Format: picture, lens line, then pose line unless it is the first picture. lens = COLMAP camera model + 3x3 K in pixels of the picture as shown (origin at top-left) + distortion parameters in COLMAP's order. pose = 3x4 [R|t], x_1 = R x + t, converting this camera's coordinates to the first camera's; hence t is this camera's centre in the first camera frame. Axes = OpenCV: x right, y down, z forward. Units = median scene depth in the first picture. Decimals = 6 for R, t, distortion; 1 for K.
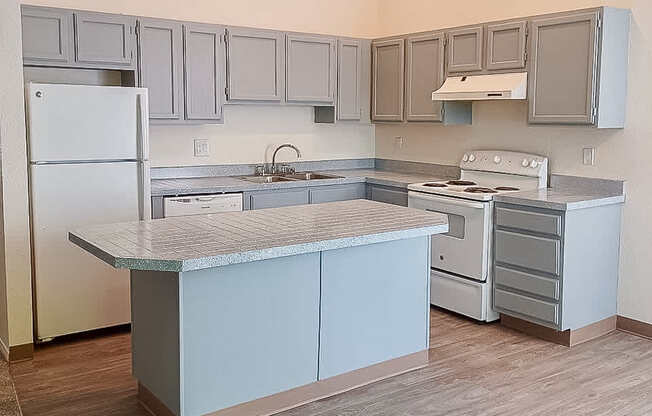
lens RADIAL K [[655.1, 0, 325.8], [0, 655.1, 176.5], [0, 0, 1]] dist [0.007676, -0.001730]
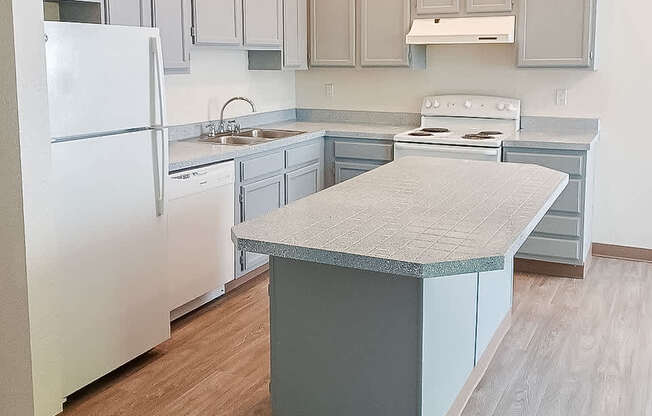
lens RADIAL K [[670.4, 0, 344.1], [0, 670.4, 139.7], [0, 0, 1]] dist [0.008928, -0.008914]
pose [[0.870841, -0.070857, 0.486431, -0.399433], [0.055538, 0.997403, 0.045860, -0.029252], [-0.488417, -0.012921, 0.872514, 0.212468]]
